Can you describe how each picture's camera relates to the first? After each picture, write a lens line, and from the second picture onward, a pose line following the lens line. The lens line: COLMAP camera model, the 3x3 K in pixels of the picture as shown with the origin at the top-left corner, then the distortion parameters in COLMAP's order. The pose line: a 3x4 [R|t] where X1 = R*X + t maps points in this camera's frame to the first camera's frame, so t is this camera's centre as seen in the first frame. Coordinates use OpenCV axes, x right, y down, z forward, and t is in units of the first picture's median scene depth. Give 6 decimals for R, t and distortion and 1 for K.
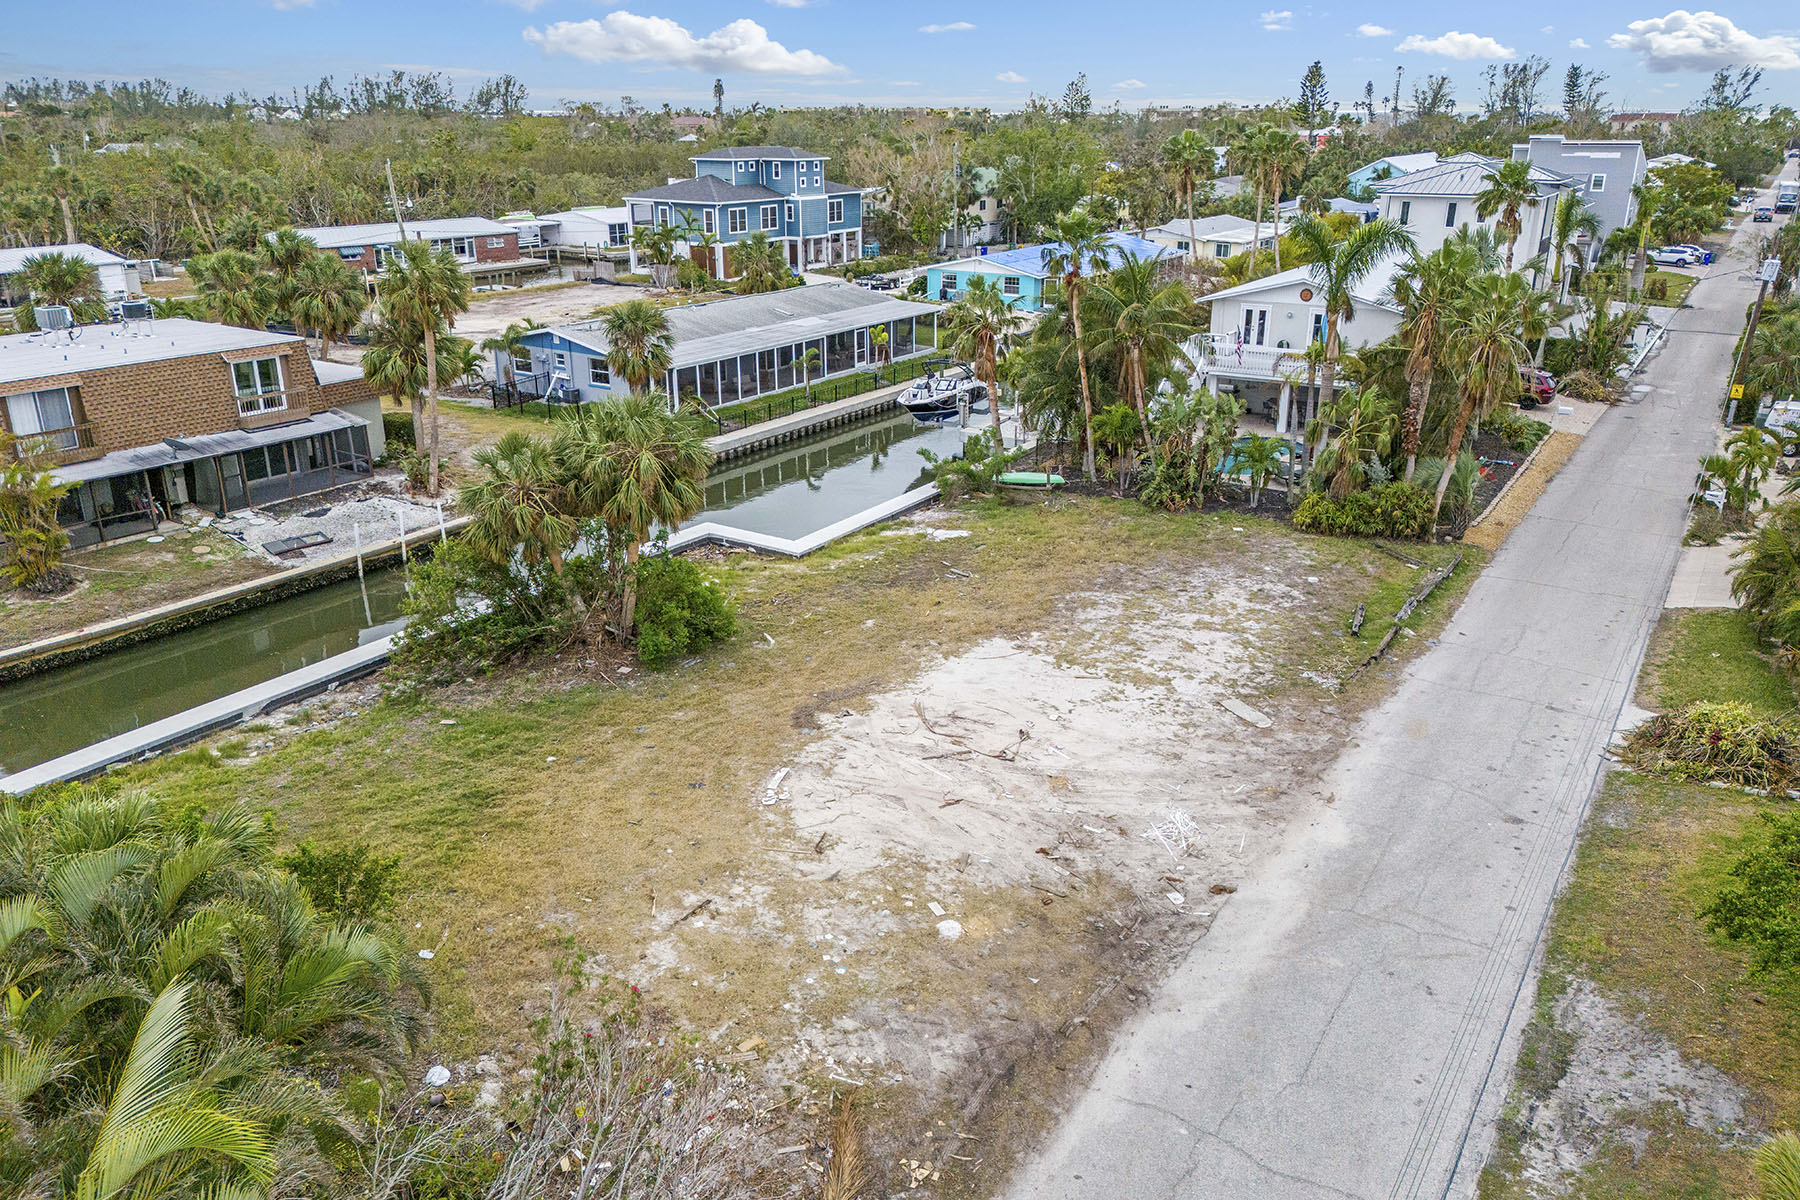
lens RADIAL K [[1328.4, 0, 899.0], [0, 1328.4, 597.9], [0, 0, 1]] dist [0.043570, -0.024046]
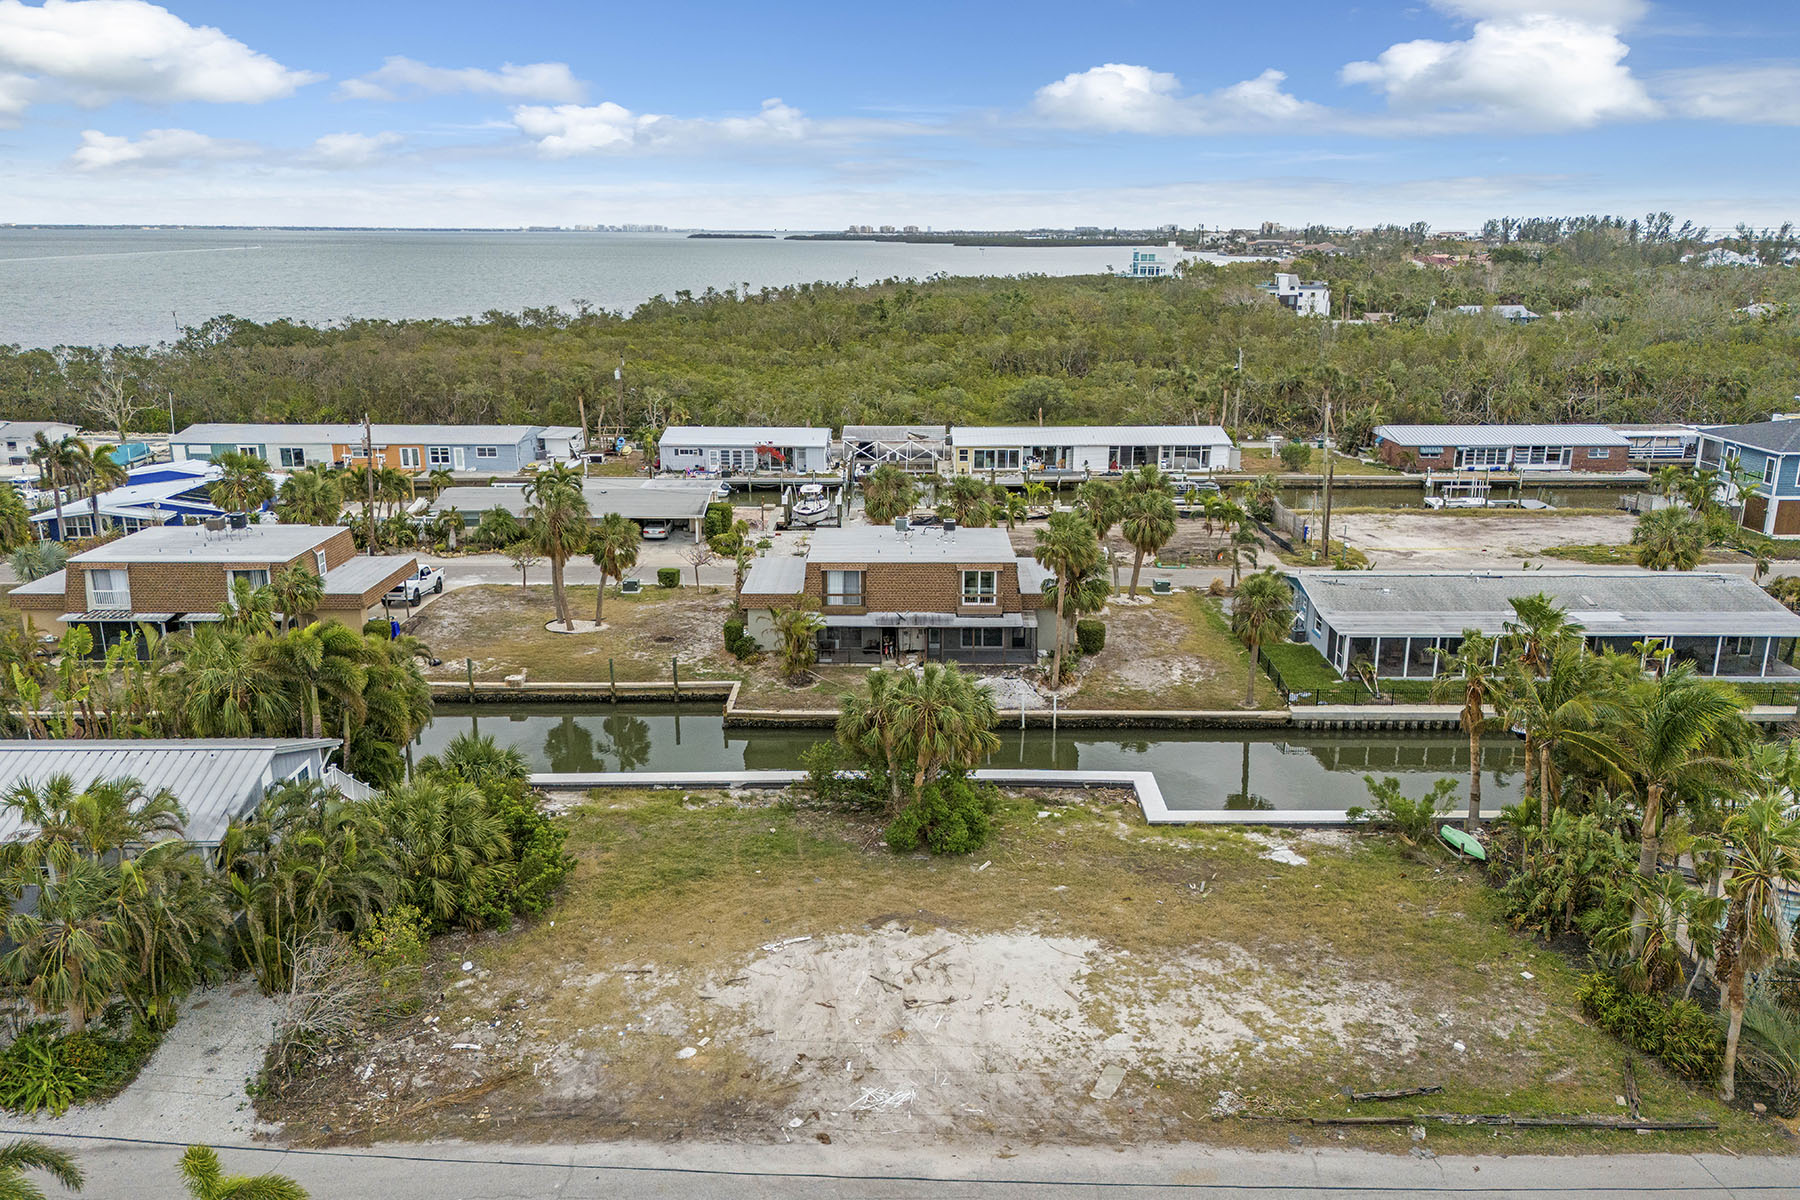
lens RADIAL K [[1328.4, 0, 899.3], [0, 1328.4, 604.6], [0, 0, 1]] dist [0.043570, -0.024046]
pose [[0.541213, 0.225476, -0.810092, 0.953100], [-0.286272, 0.955238, 0.074619, -0.321195], [0.790656, 0.191522, 0.581535, 0.120340]]
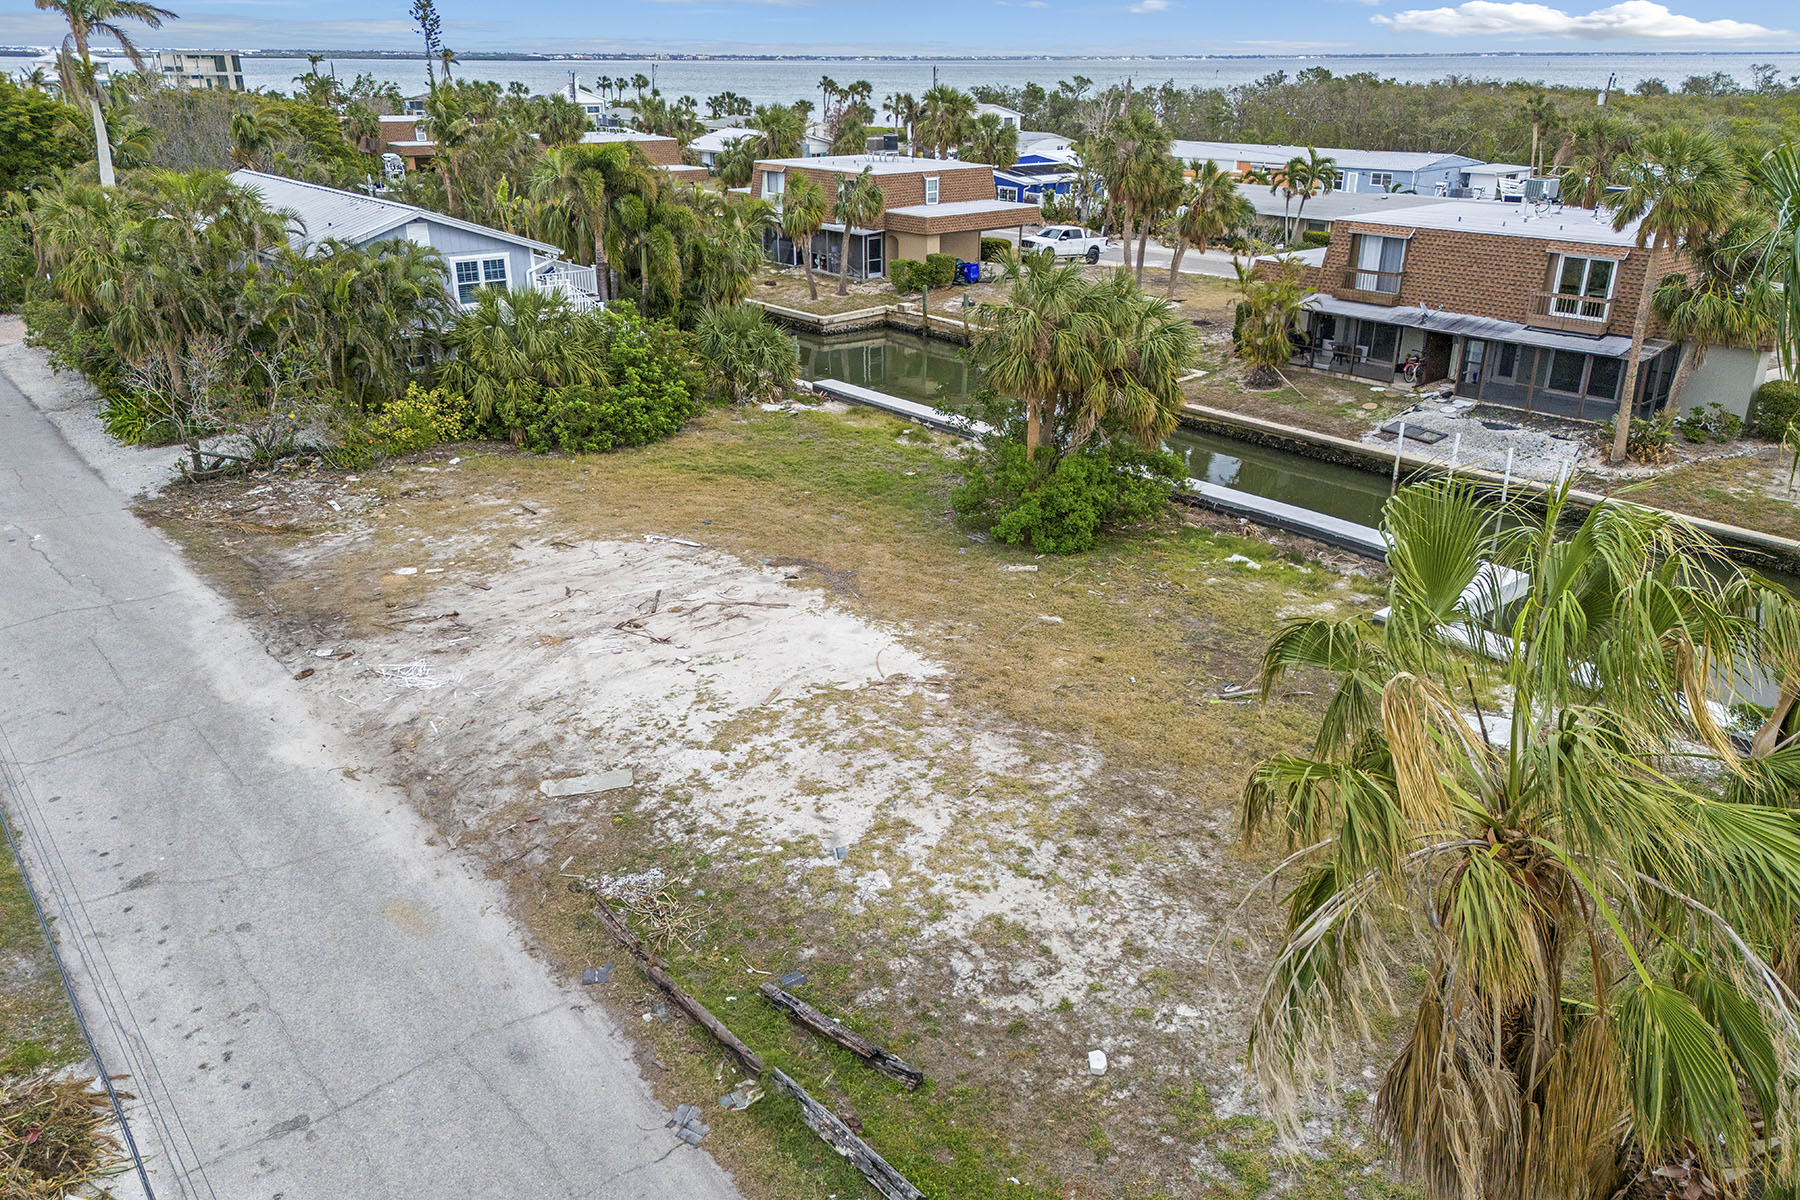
lens RADIAL K [[1328.4, 0, 901.5], [0, 1328.4, 596.8], [0, 0, 1]] dist [0.043570, -0.024046]
pose [[-0.300426, 0.355151, -0.885219, 0.757110], [-0.328843, 0.832621, 0.445652, -0.339895], [0.895325, 0.424983, -0.133352, 1.150516]]
